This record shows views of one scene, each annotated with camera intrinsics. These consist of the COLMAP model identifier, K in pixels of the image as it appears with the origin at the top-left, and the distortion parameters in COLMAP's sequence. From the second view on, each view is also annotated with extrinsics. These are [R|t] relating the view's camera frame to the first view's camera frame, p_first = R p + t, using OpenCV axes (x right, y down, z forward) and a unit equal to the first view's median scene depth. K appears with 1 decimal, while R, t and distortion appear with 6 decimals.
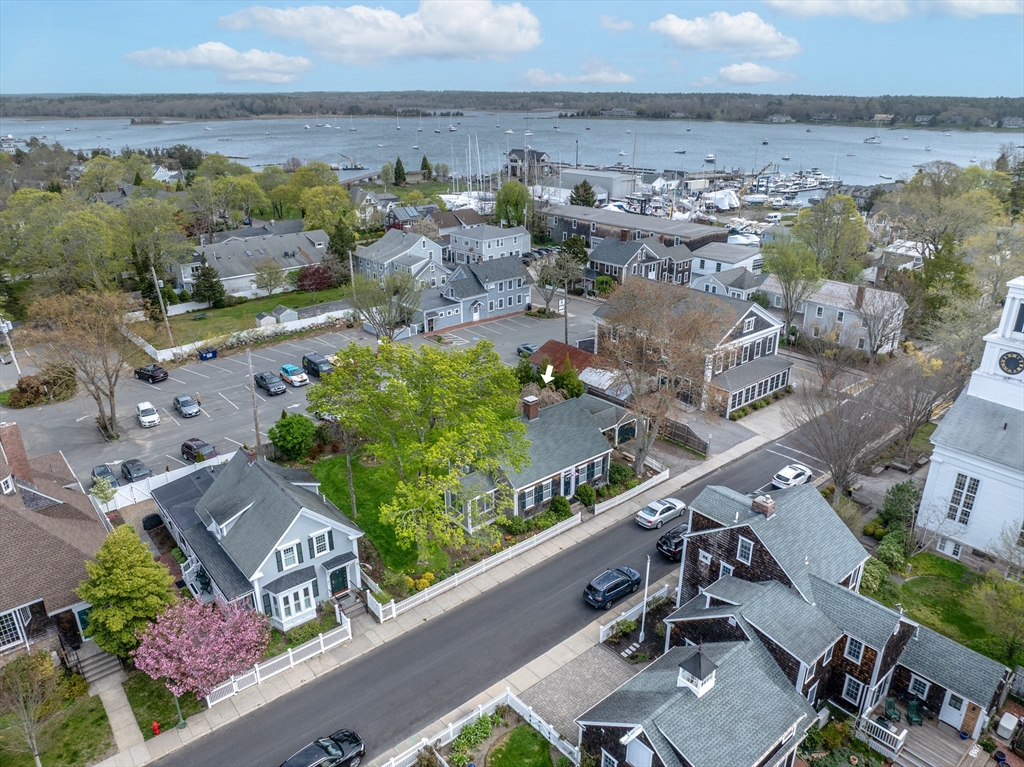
lens RADIAL K [[717.3, 0, 517.5], [0, 717.3, 379.4], [0, 0, 1]] dist [-0.038033, -0.001678]
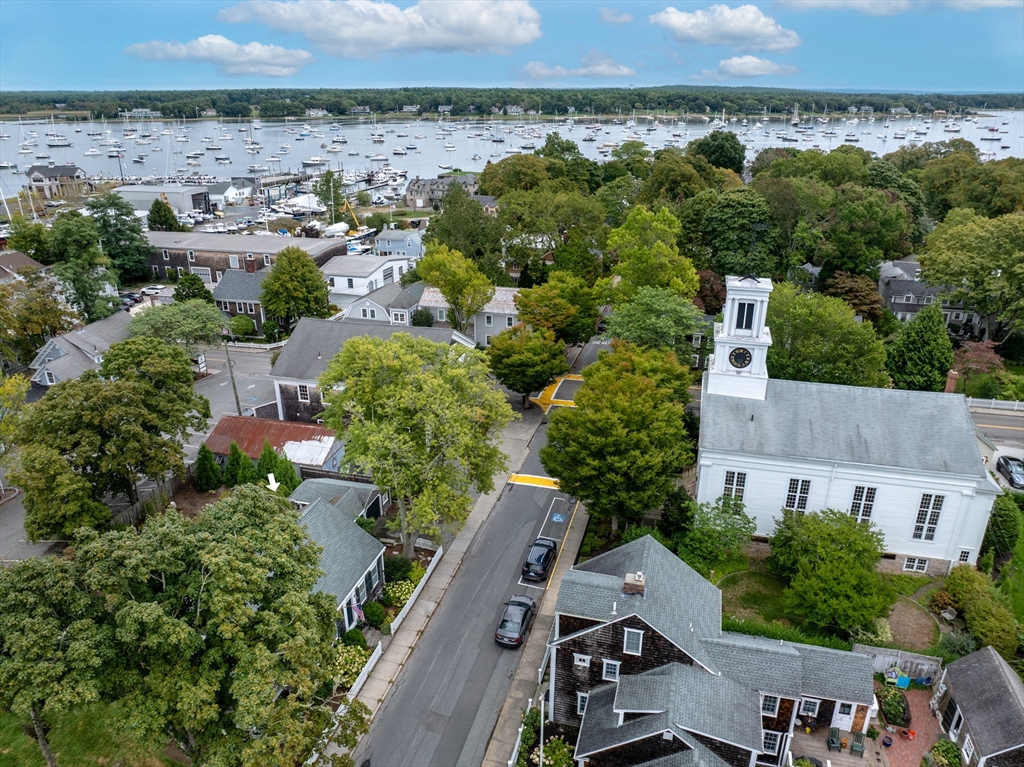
lens RADIAL K [[717.3, 0, 516.3], [0, 717.3, 381.7], [0, 0, 1]] dist [-0.038033, -0.001678]
pose [[0.824157, -0.216291, 0.523435, -0.155605], [0.211136, 0.974917, 0.070412, -0.134304], [-0.525535, 0.052485, 0.849151, 0.250542]]
